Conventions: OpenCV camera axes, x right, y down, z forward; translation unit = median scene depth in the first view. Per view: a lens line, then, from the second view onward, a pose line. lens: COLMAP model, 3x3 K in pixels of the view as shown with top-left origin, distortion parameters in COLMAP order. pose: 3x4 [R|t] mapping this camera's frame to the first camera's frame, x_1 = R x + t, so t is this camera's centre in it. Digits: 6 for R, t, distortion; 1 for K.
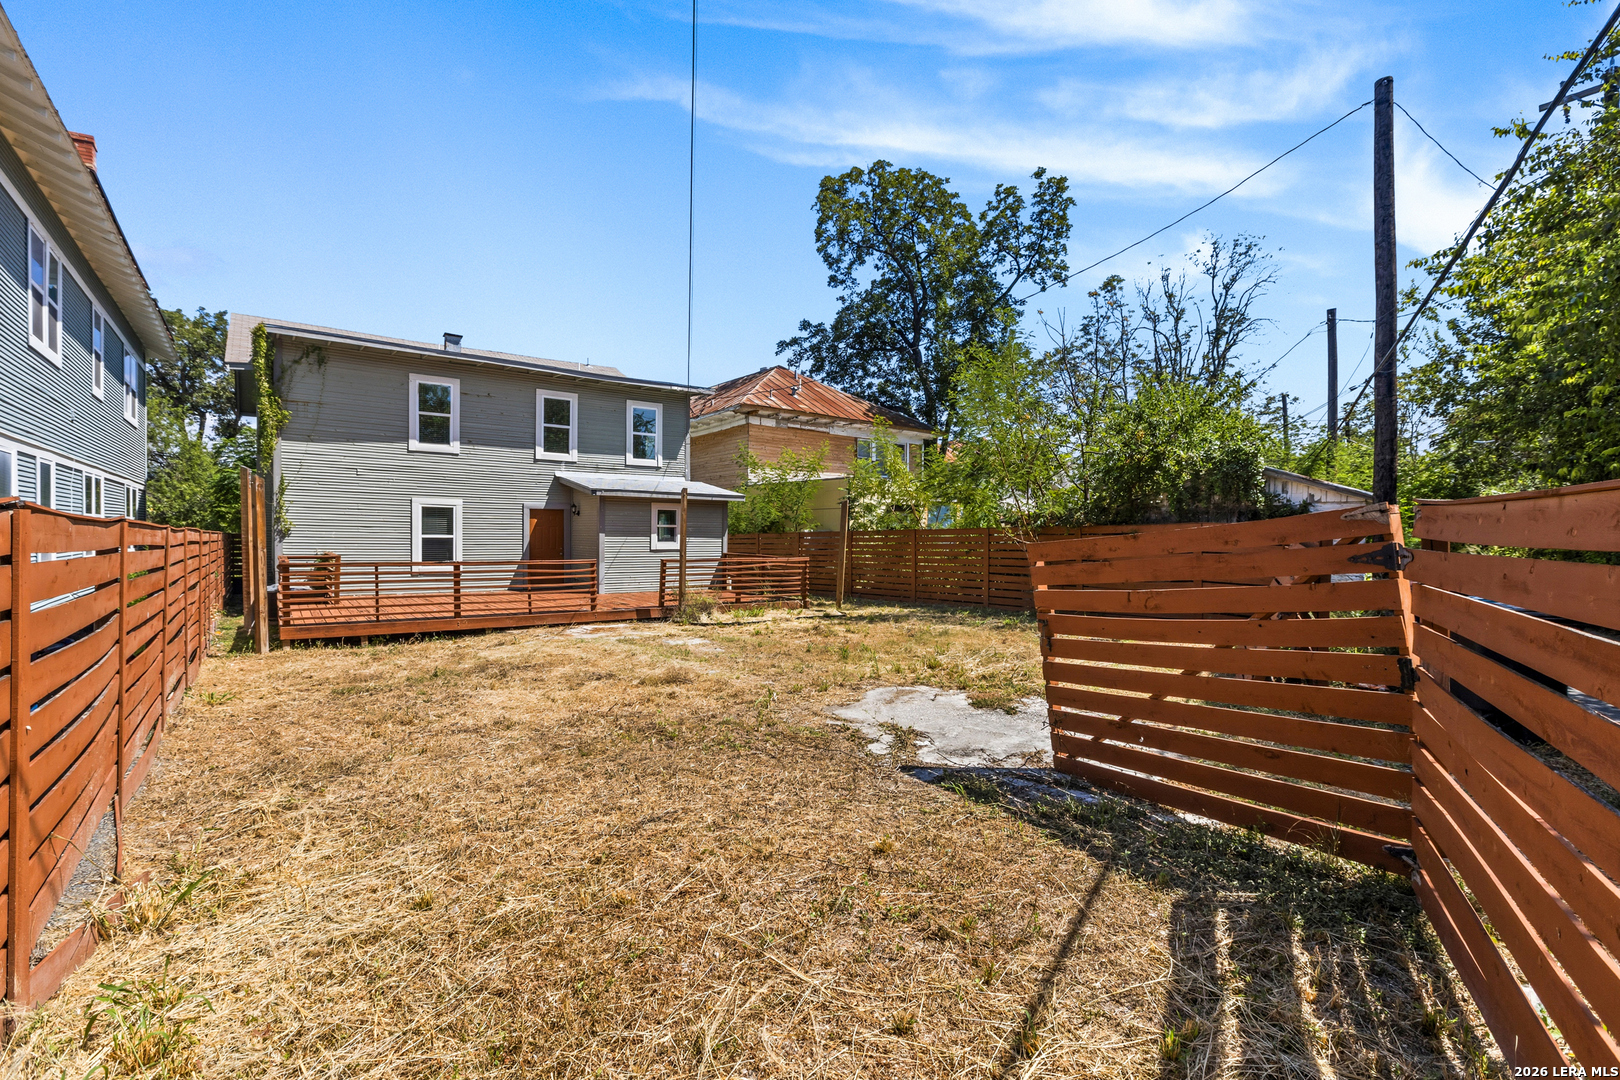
lens RADIAL K [[741.9, 0, 806.4], [0, 741.9, 536.8], [0, 0, 1]] dist [-0.002625, -0.000701]
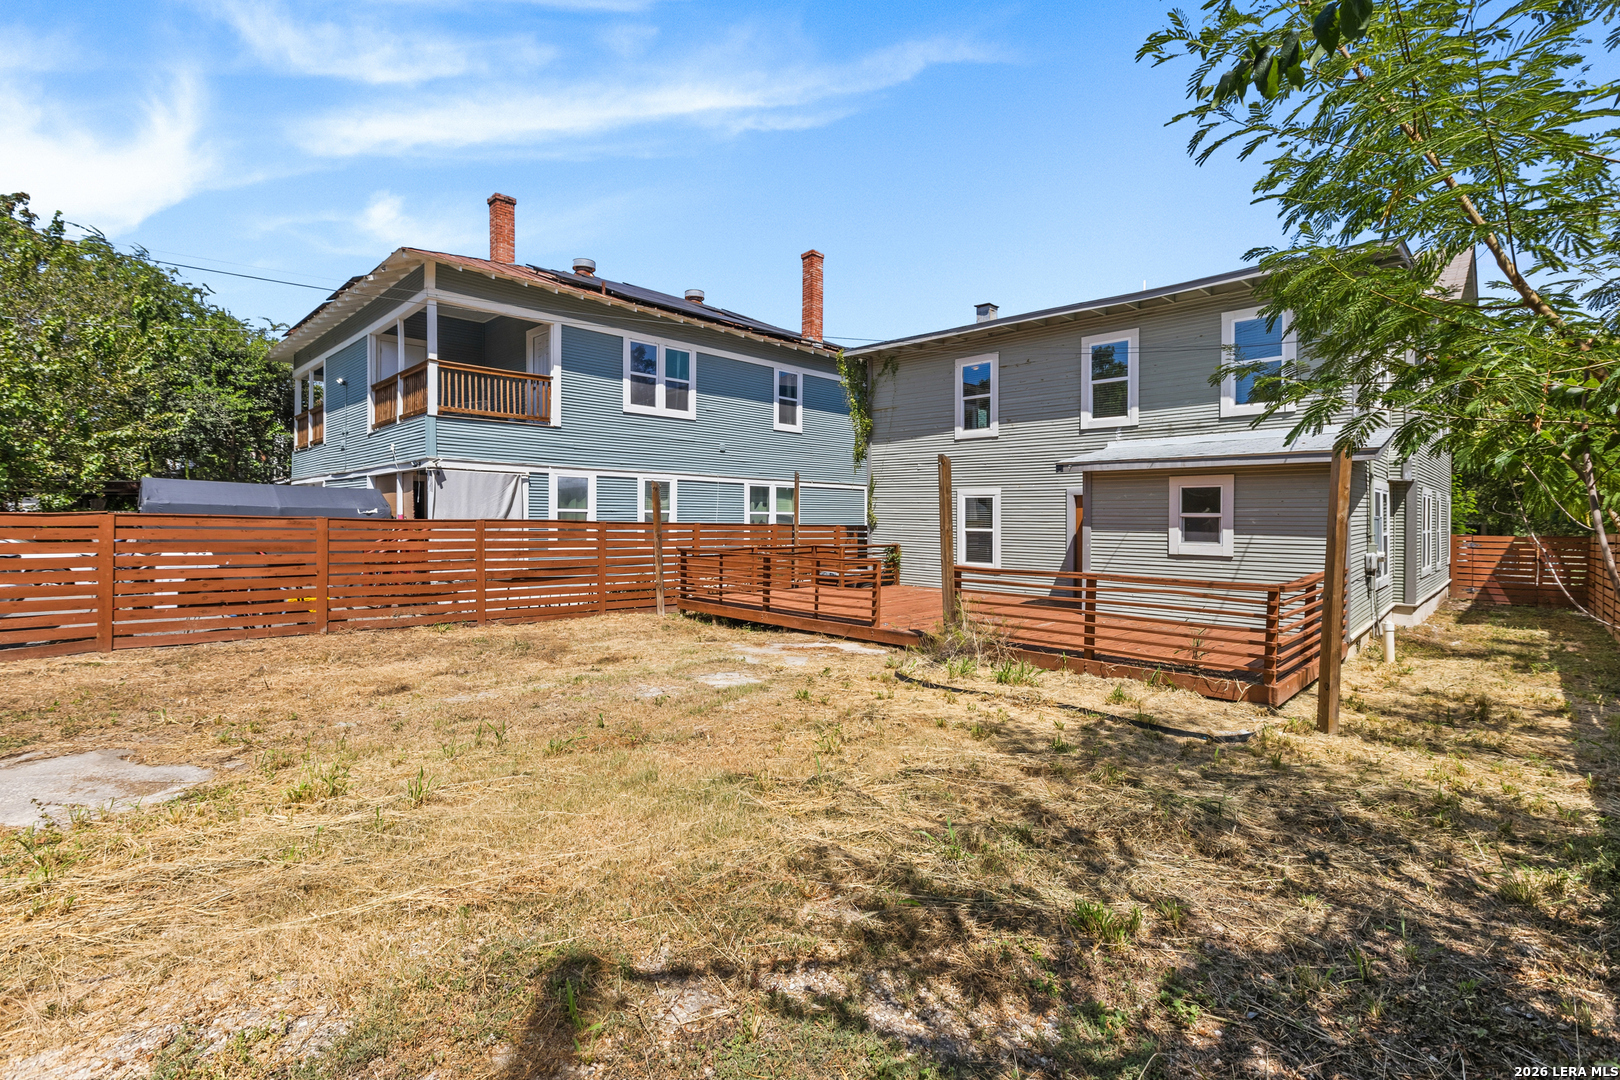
lens RADIAL K [[741.9, 0, 804.5], [0, 741.9, 533.6], [0, 0, 1]] dist [-0.002625, -0.000701]
pose [[0.150541, 0.009739, -0.988556, 0.371204], [-0.008319, 0.999929, 0.008584, -0.001744], [0.988569, 0.006932, 0.150612, 0.639665]]
